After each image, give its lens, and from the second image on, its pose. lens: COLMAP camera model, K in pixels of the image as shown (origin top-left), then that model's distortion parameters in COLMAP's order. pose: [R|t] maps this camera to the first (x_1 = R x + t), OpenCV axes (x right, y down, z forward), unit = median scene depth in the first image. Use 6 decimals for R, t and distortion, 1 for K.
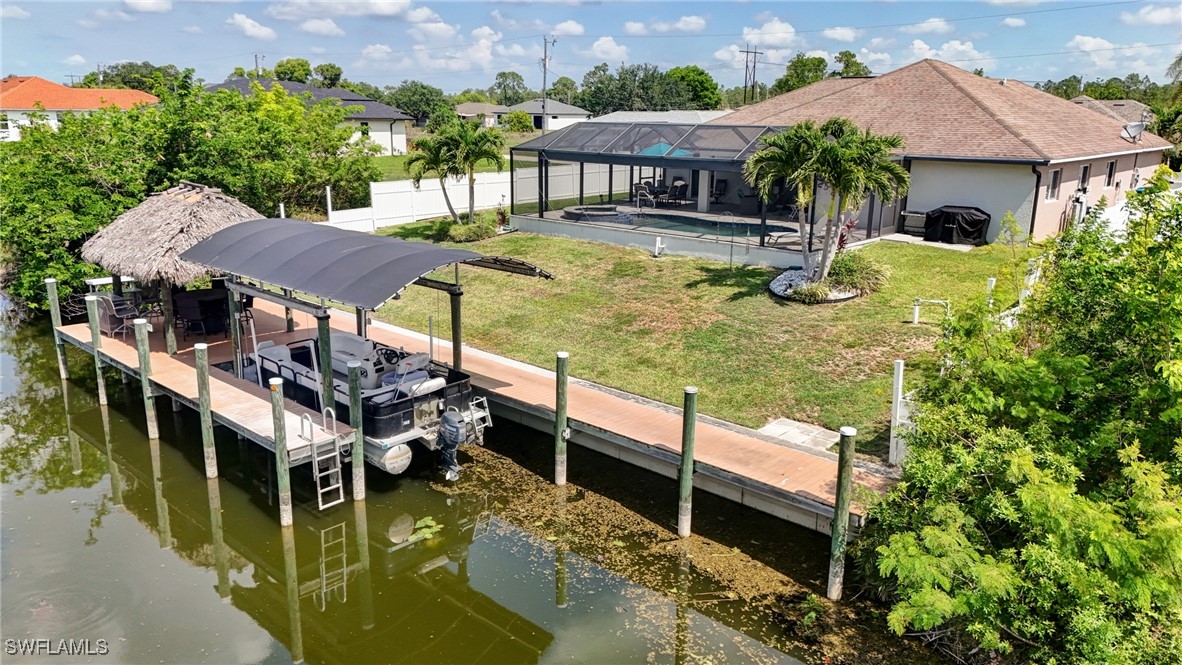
lens RADIAL K [[888.0, 0, 591.0], [0, 888.0, 332.5], [0, 0, 1]] dist [0.040790, -0.003977]
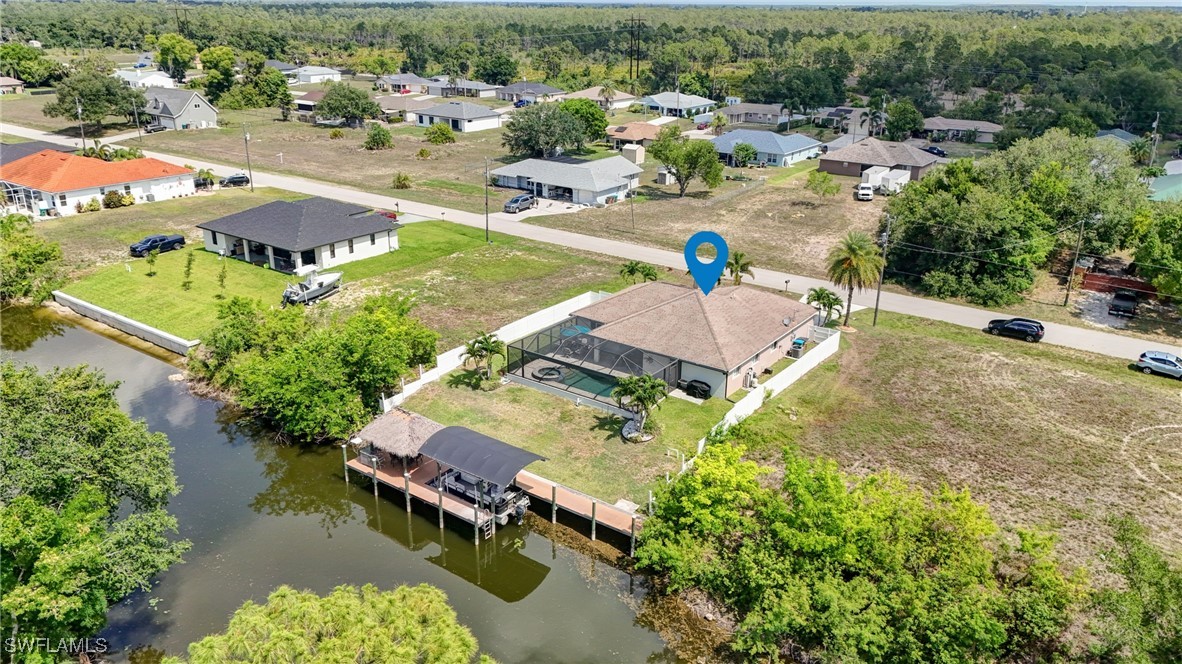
lens RADIAL K [[888.0, 0, 591.0], [0, 888.0, 332.0], [0, 0, 1]] dist [0.040790, -0.003977]
pose [[0.992967, -0.051842, 0.106434, -0.201323], [0.039911, 0.992984, 0.111313, -0.826988], [-0.111458, -0.106282, 0.988069, -2.015787]]
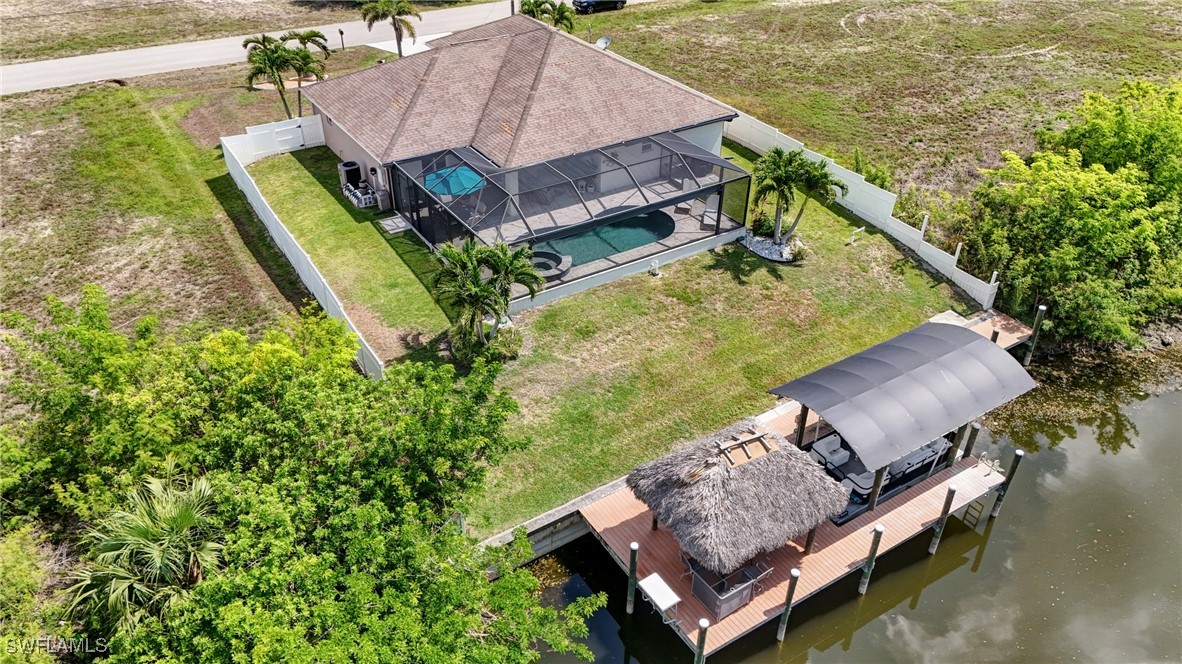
lens RADIAL K [[888.0, 0, 591.0], [0, 888.0, 332.0], [0, 0, 1]] dist [0.040790, -0.003977]
pose [[0.243536, -0.560185, 0.791760, -1.573488], [0.232239, 0.826271, 0.513168, -1.082553], [-0.941677, 0.058903, 0.331323, 0.990442]]
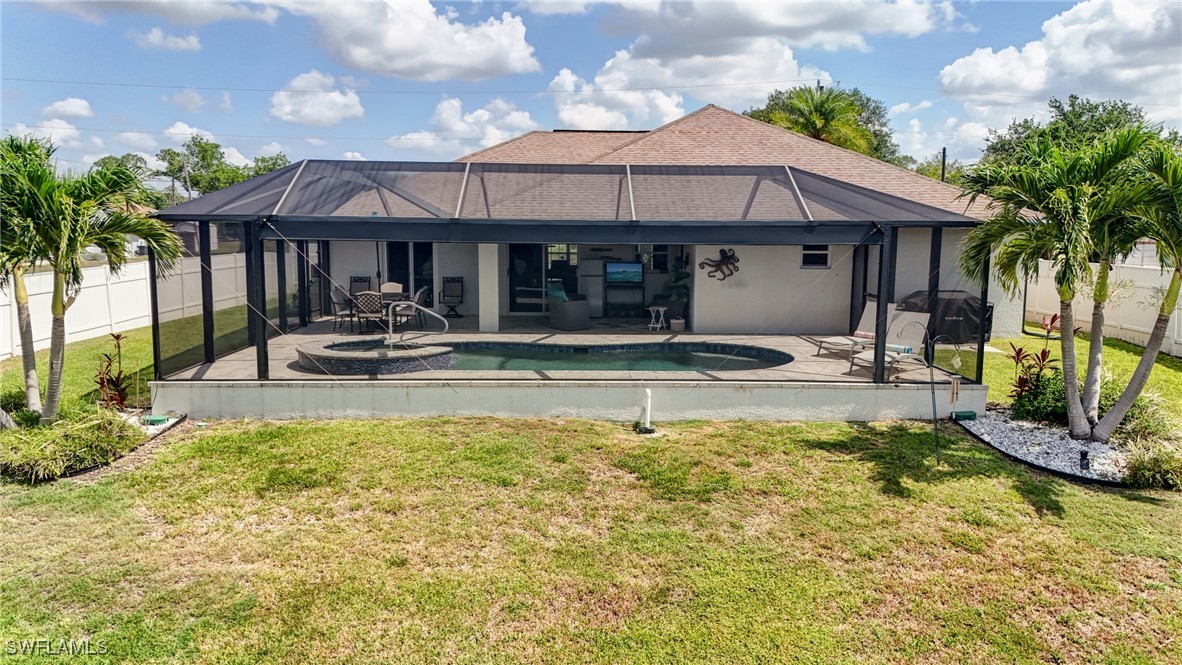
lens RADIAL K [[845.8, 0, 591.0], [0, 845.8, 332.5], [0, 0, 1]] dist [0.135245, -0.172827]
pose [[0.721186, -0.096434, 0.685997, -0.388465], [0.171736, 0.984239, -0.042186, -0.187089], [-0.671117, 0.148234, 0.726380, 1.023663]]
